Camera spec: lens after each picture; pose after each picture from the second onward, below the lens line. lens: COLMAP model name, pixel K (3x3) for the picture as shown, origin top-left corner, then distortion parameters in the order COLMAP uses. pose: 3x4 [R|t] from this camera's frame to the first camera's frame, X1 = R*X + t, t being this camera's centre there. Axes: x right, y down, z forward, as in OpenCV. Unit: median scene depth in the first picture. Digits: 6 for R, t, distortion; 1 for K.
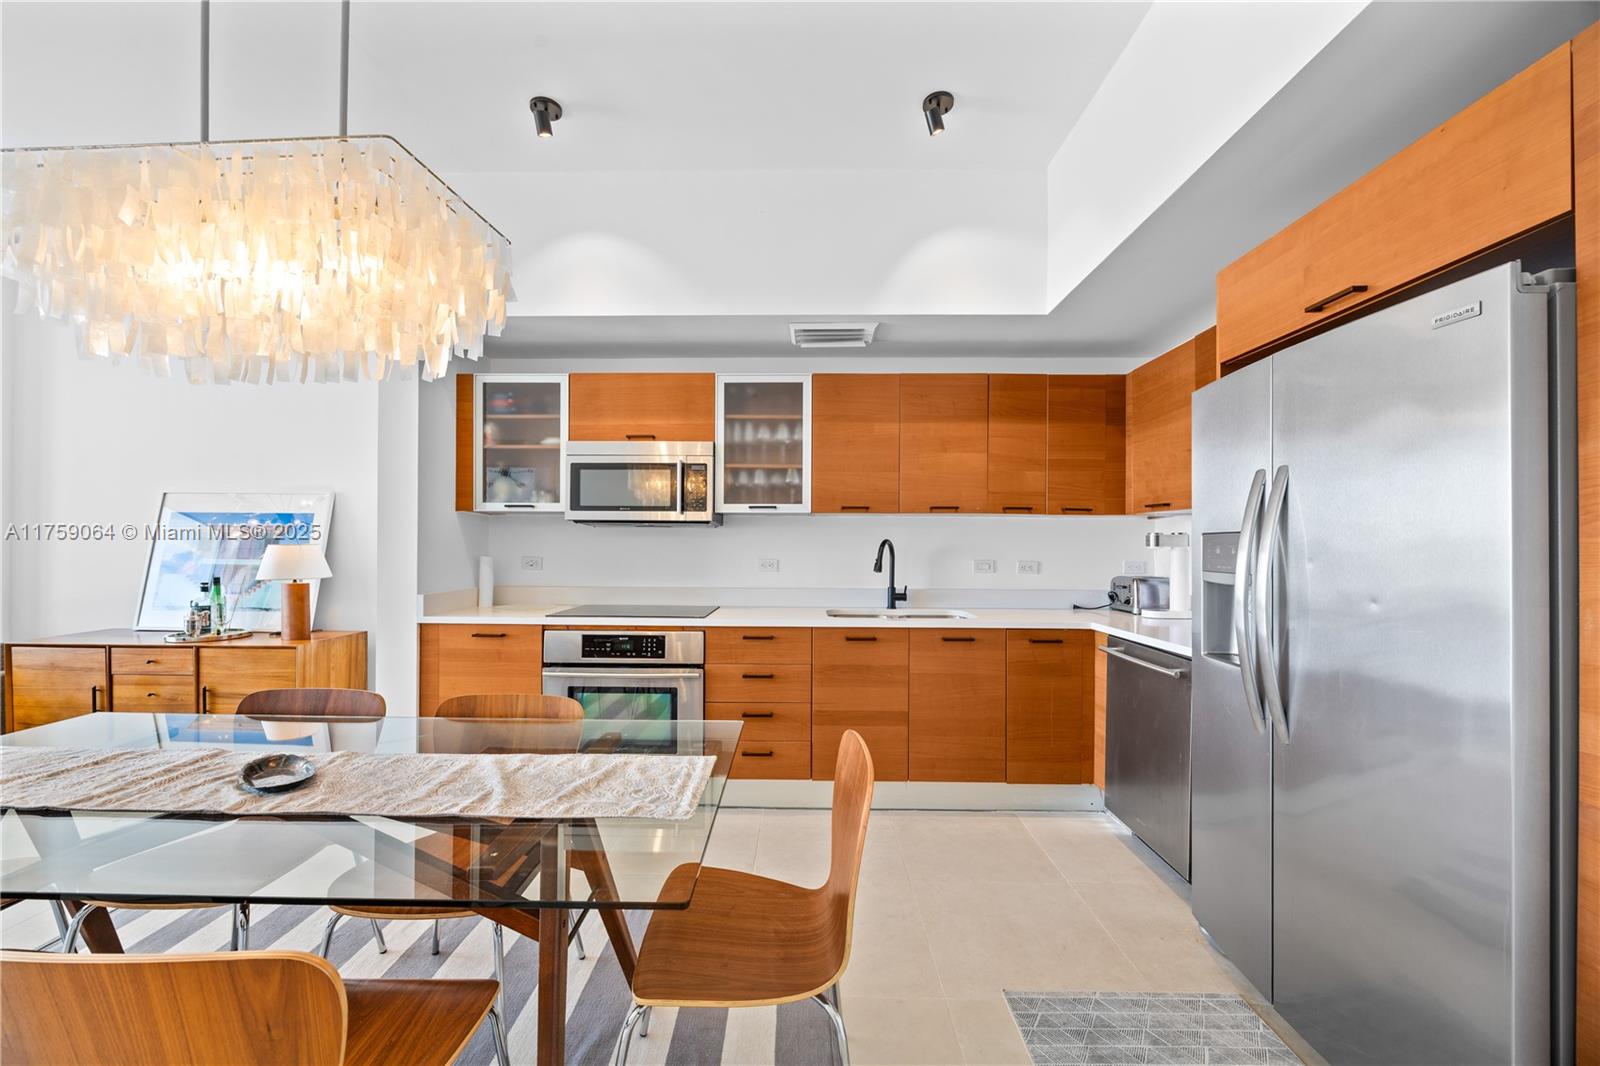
lens RADIAL K [[611.1, 0, 789.7], [0, 611.1, 544.6], [0, 0, 1]] dist [-0.000477, 0.000072]
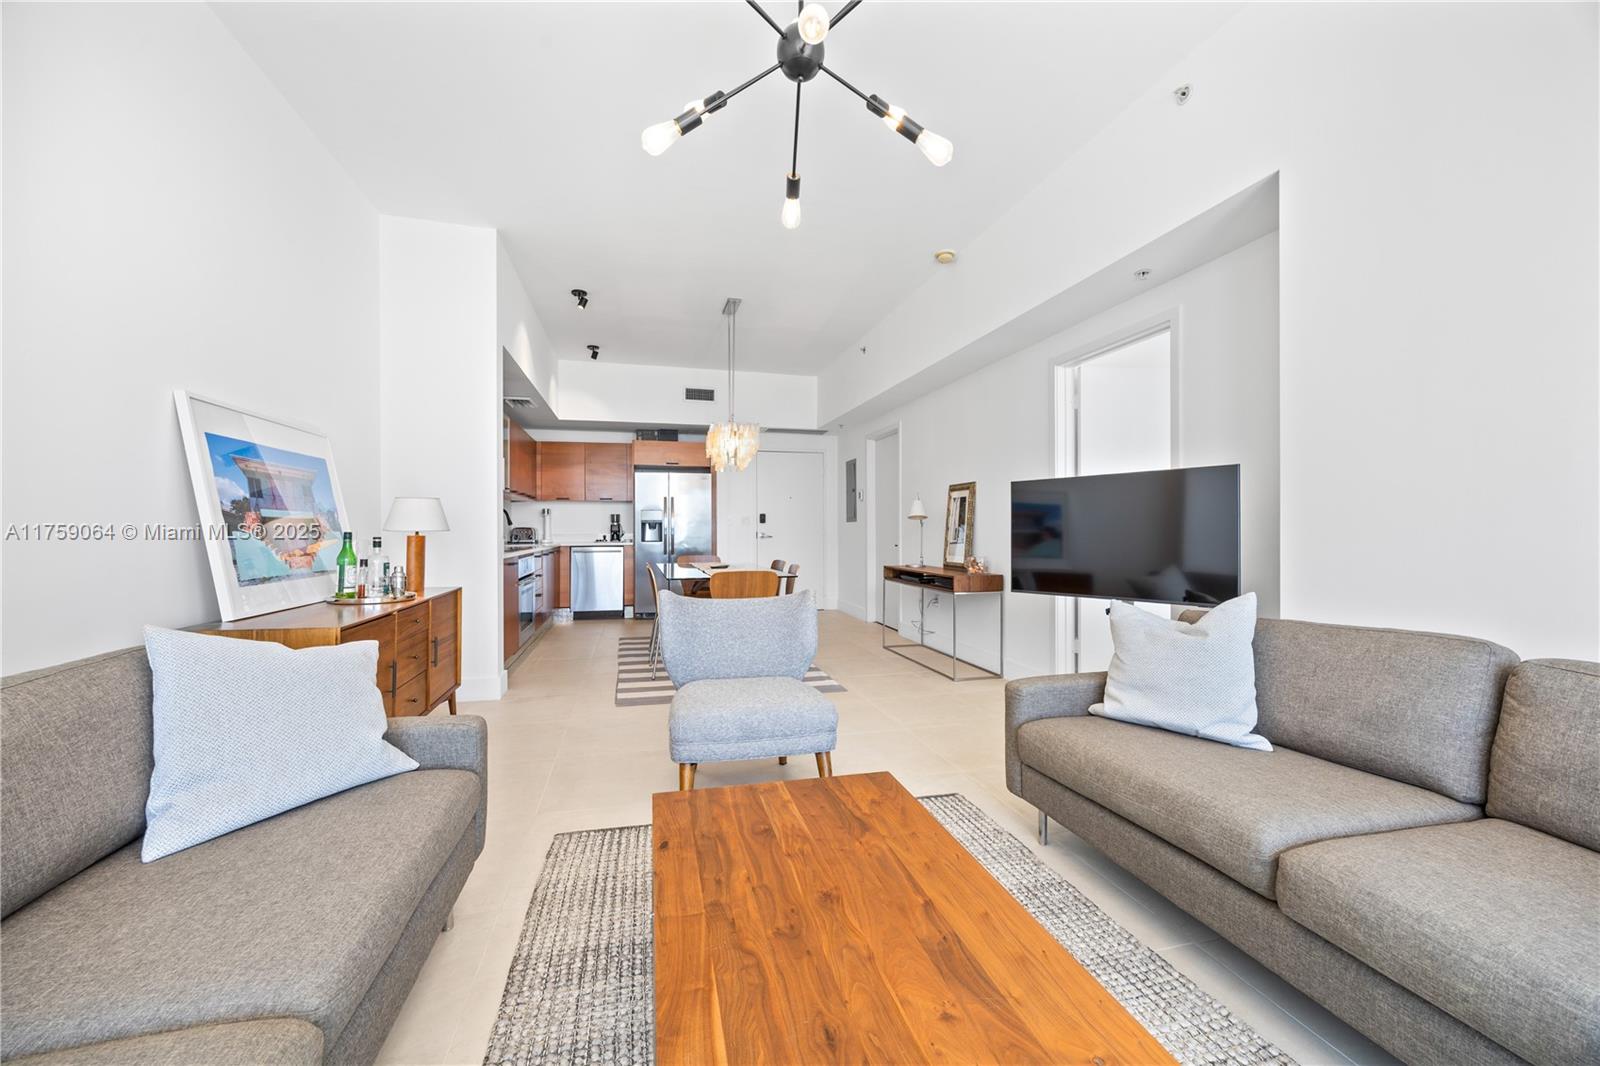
lens RADIAL K [[610.8, 0, 796.4], [0, 610.8, 538.4], [0, 0, 1]] dist [-0.000060, 0.000028]
pose [[-0.266644, -0.020088, 0.963586, -2.012183], [-0.000062, 0.999783, 0.020825, 0.047430], [-0.963795, 0.005493, -0.266587, 0.663176]]
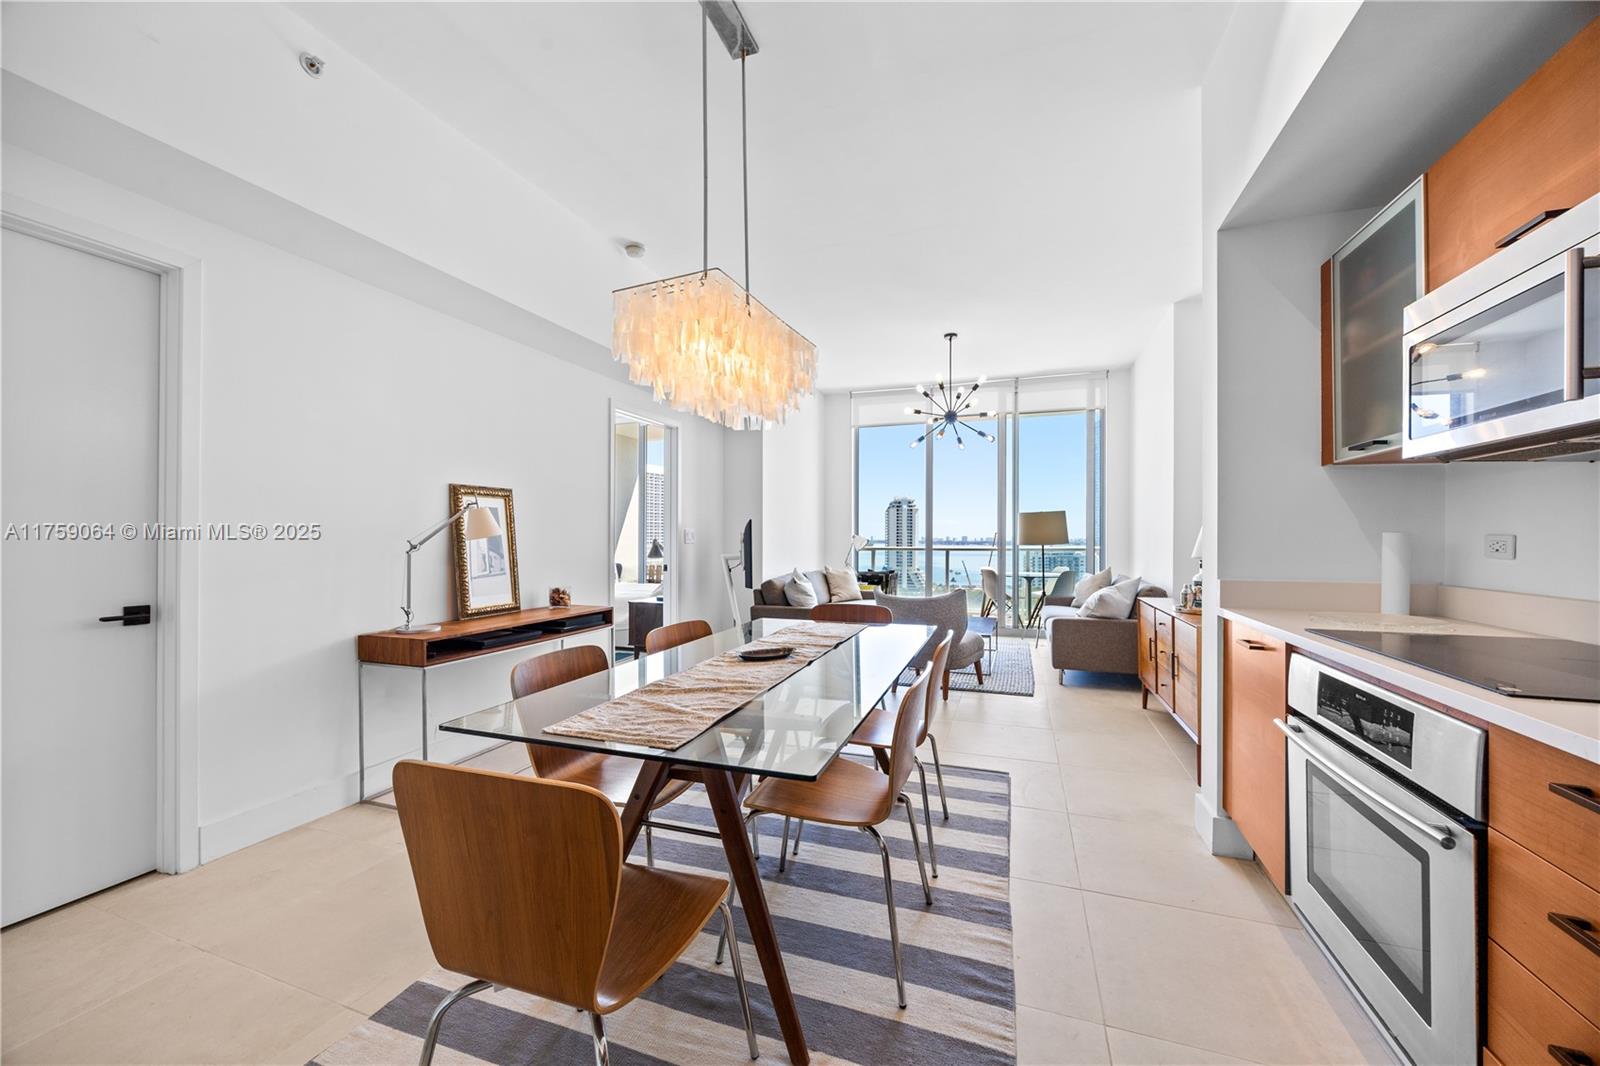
lens RADIAL K [[610.8, 0, 796.4], [0, 610.8, 538.4], [0, 0, 1]] dist [-0.000060, 0.000028]
pose [[-0.322982, -0.004796, -0.946393, 0.295546], [-0.001379, 0.999988, -0.004597, 0.029993], [0.946404, -0.000180, -0.322985, 0.681478]]
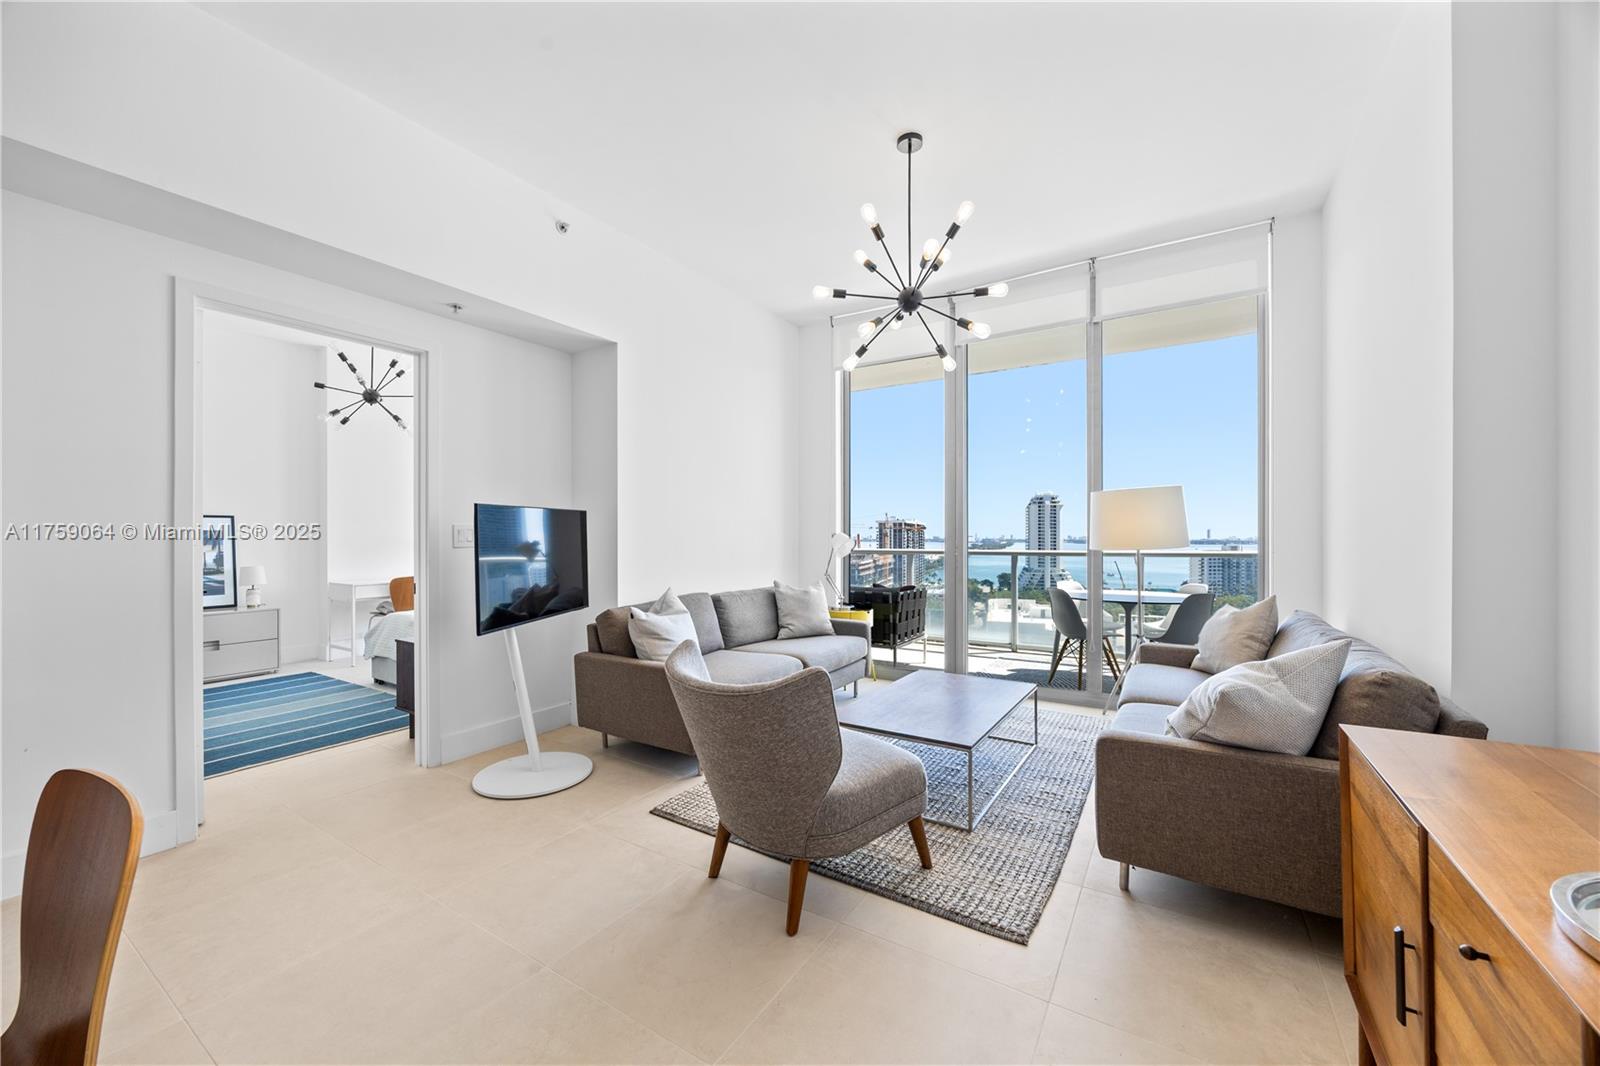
lens RADIAL K [[606.7, 0, 799.2], [0, 606.7, 535.5], [0, 0, 1]] dist [-0.000136, 0.000040]
pose [[-0.521419, -0.006580, -0.853275, -0.667969], [-0.001433, 0.999976, -0.006836, 0.023401], [0.853299, -0.002342, -0.521416, 0.858908]]
